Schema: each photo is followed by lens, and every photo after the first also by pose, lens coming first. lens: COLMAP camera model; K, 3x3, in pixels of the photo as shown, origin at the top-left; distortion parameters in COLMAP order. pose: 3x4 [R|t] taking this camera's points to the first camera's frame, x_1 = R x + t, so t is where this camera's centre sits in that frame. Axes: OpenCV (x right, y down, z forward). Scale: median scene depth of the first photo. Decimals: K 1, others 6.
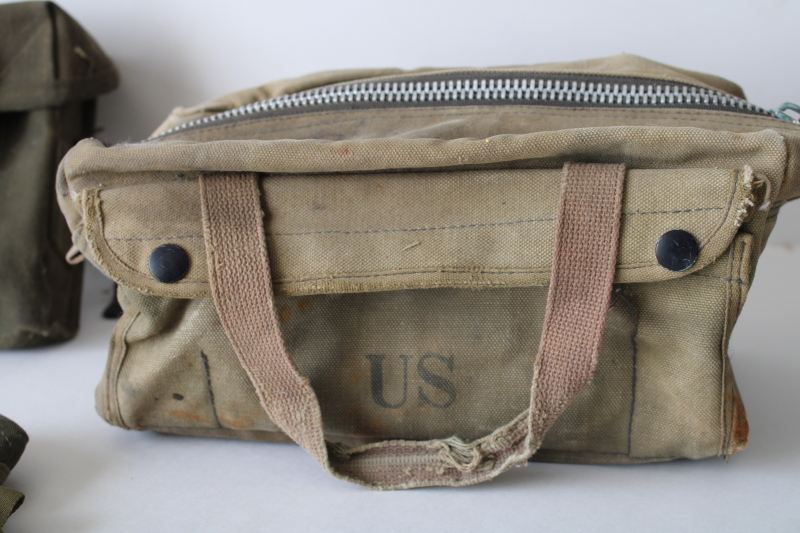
lens RADIAL K [[1211.2, 0, 383.8], [0, 1211.2, 256.6], [0, 0, 1]] dist [-0.026618, 0.000000]
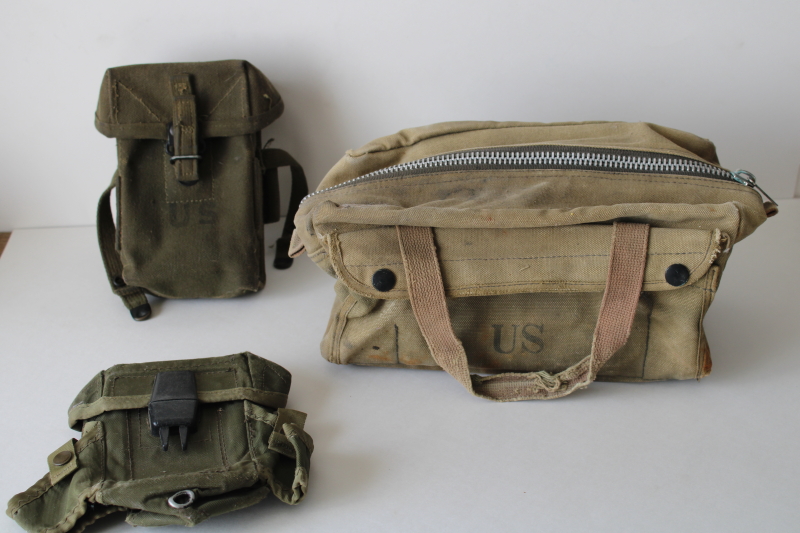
lens RADIAL K [[1211.2, 0, 400.3], [0, 1211.2, 265.4], [0, 0, 1]] dist [-0.026618, 0.000000]
pose [[0.998399, -0.017476, 0.053797, -0.238561], [0.008238, 0.985860, 0.167369, -0.293289], [-0.055962, -0.166658, 0.984425, -0.669261]]
